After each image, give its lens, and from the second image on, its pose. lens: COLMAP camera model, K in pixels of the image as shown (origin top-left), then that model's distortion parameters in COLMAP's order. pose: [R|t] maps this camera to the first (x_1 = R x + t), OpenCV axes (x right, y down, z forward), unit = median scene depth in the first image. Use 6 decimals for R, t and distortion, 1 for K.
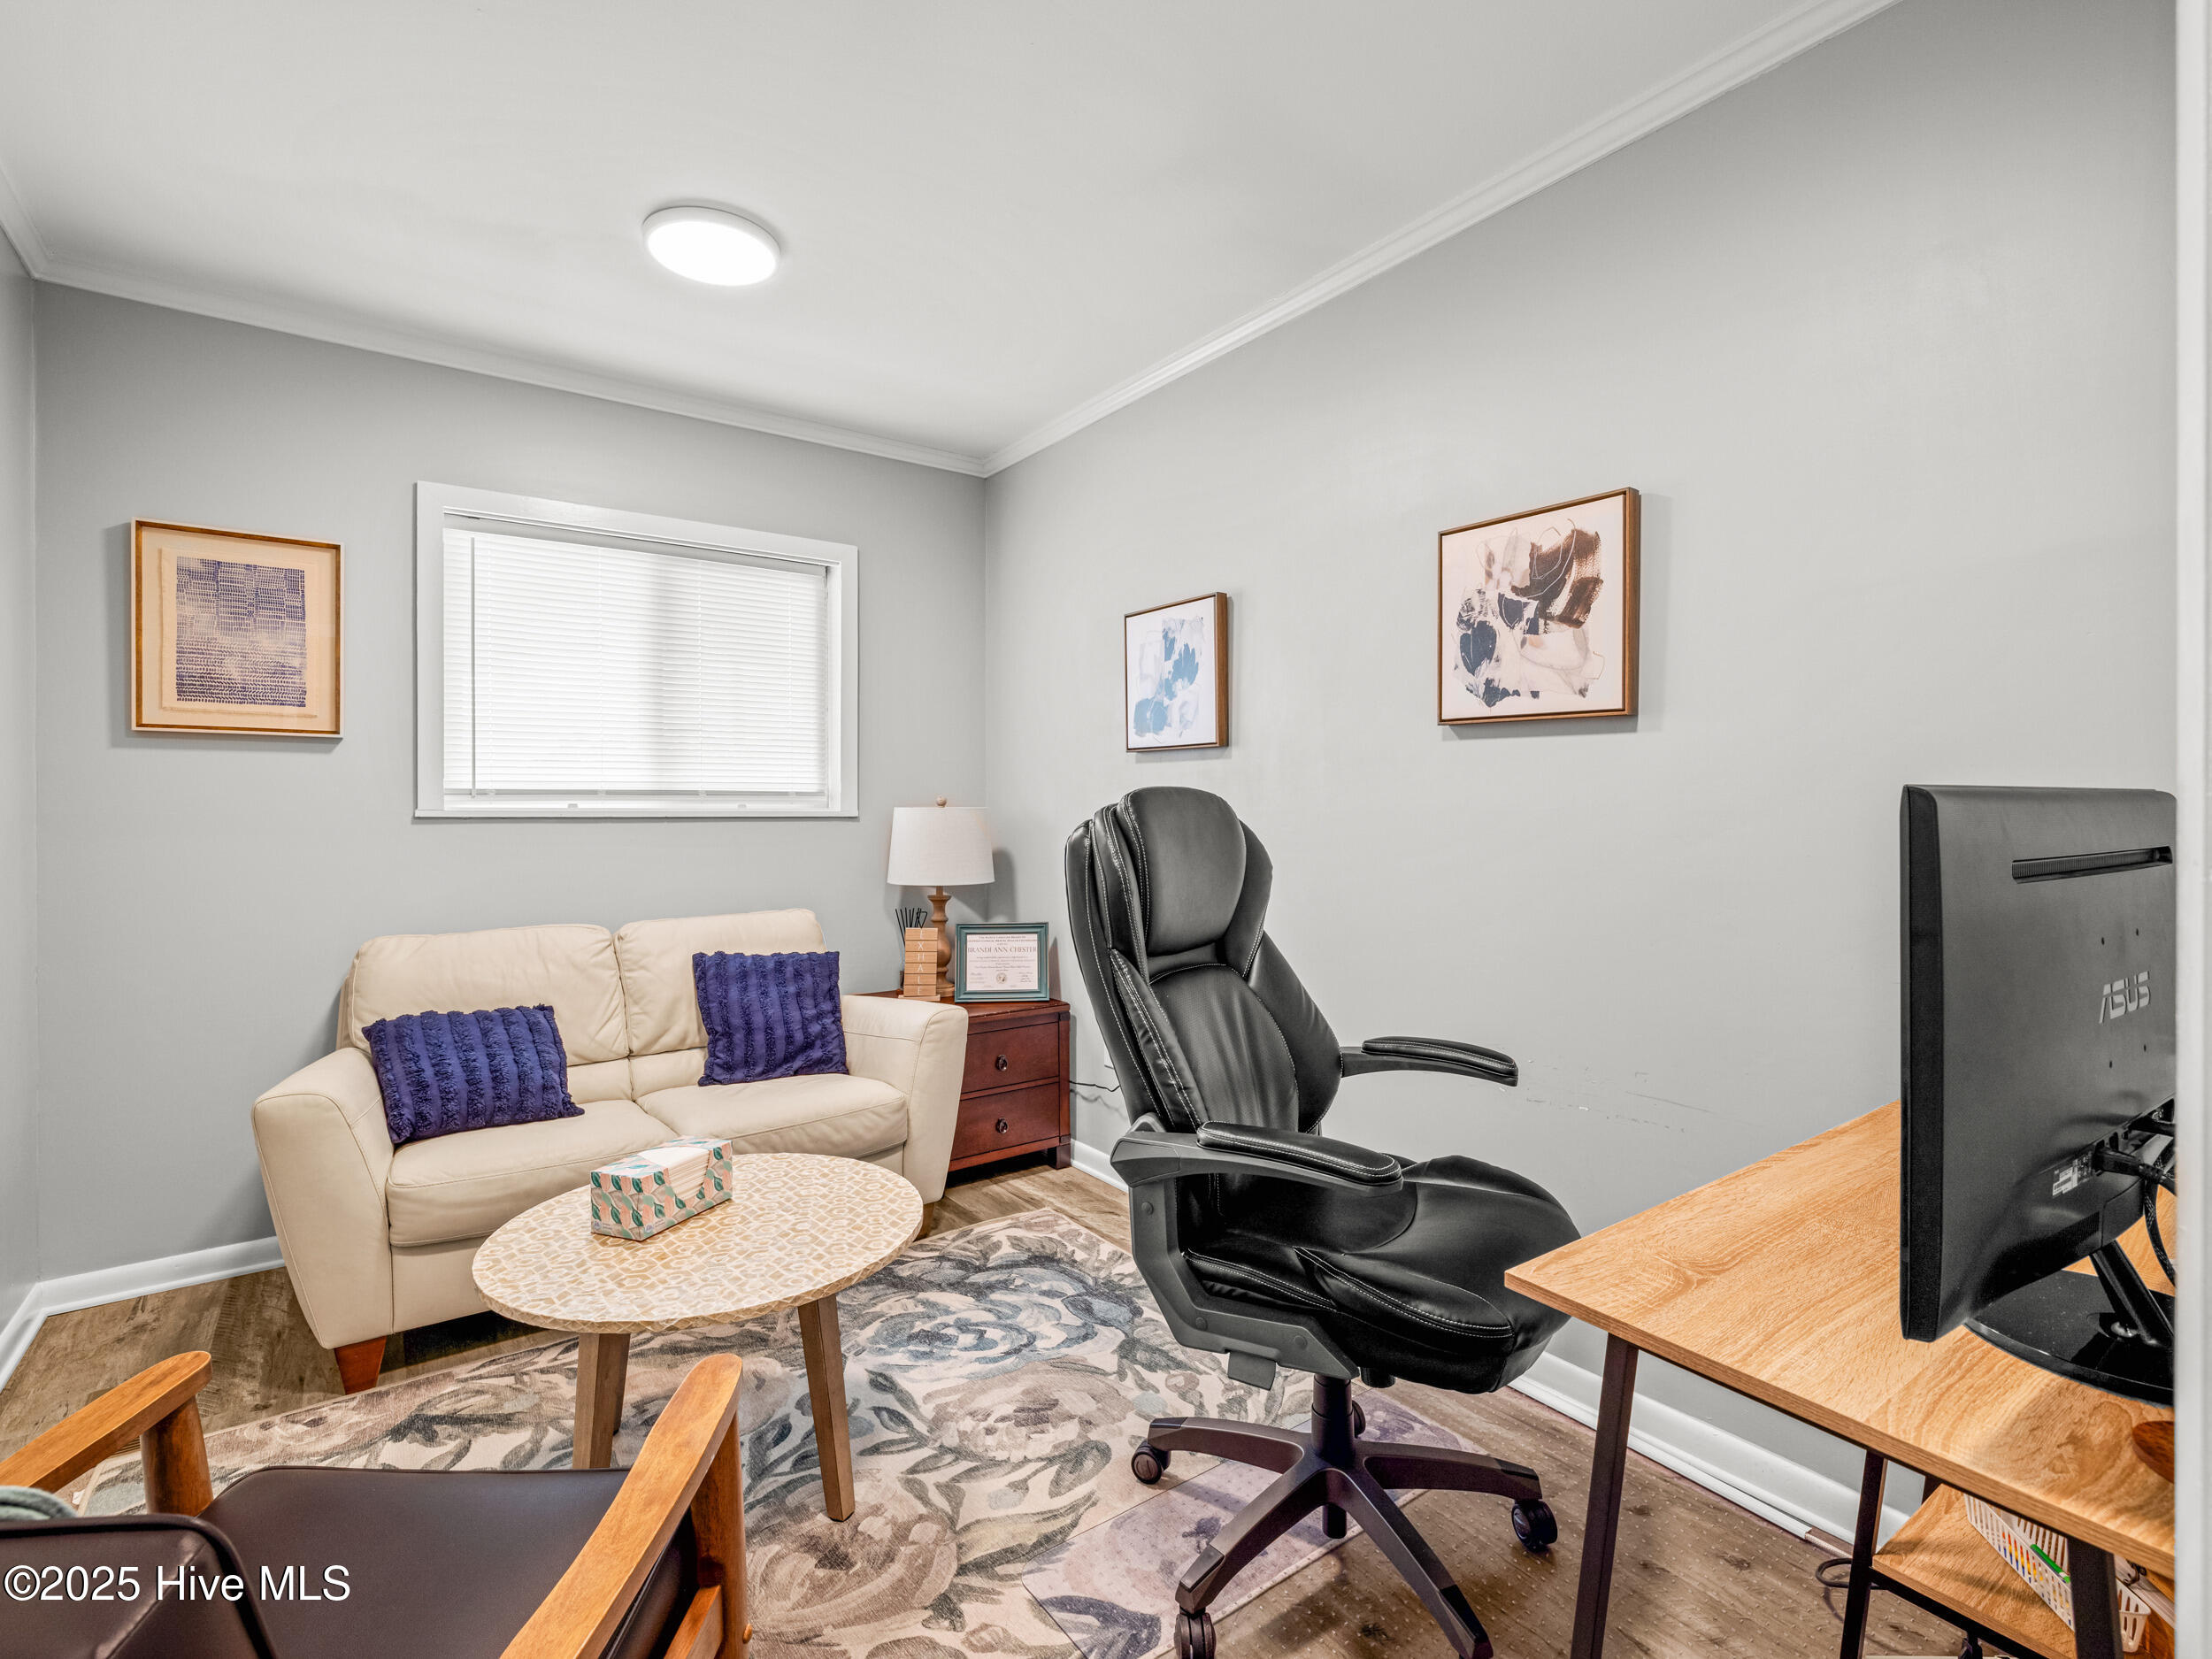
lens RADIAL K [[1051.3, 0, 1116.2], [0, 1051.3, 816.9], [0, 0, 1]] dist [-0.000223, 0.000927]
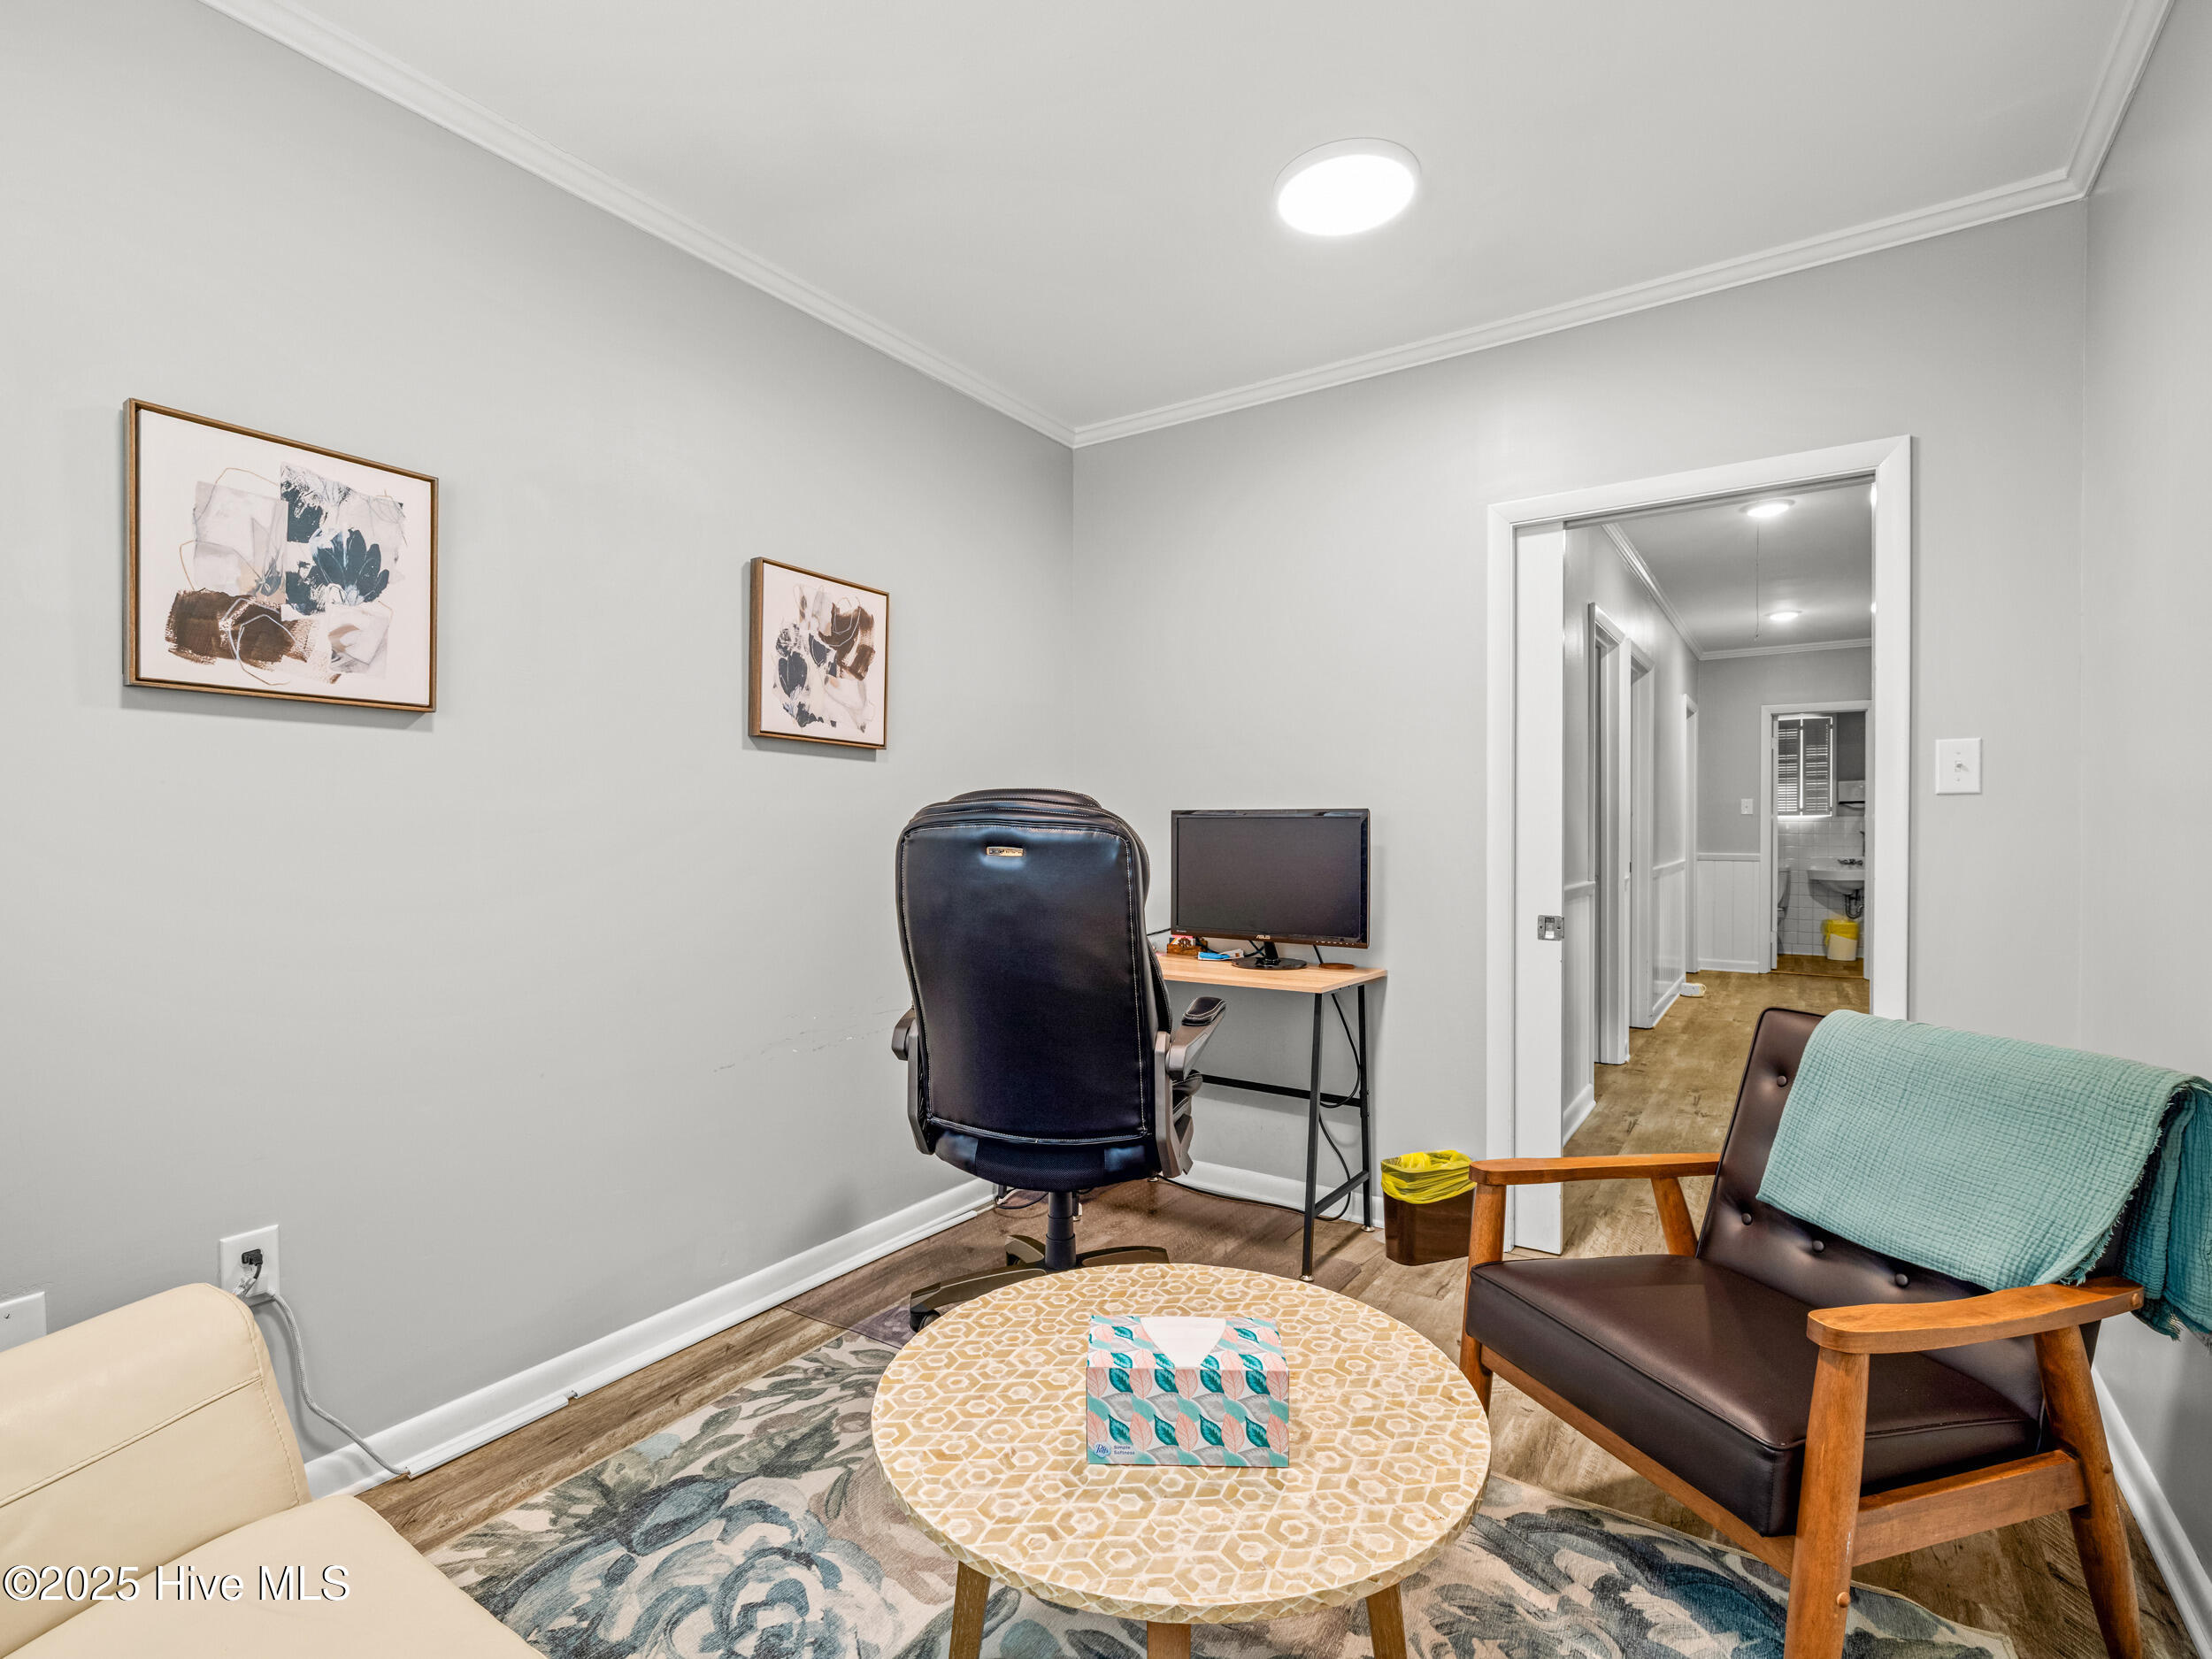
lens RADIAL K [[1051.3, 0, 1116.2], [0, 1051.3, 816.9], [0, 0, 1]] dist [-0.000223, 0.000927]
pose [[-0.348630, 0.001614, 0.937259, -0.874801], [-0.004027, 0.999987, -0.003220, -0.001354], [-0.937252, -0.004897, -0.348619, 1.081483]]
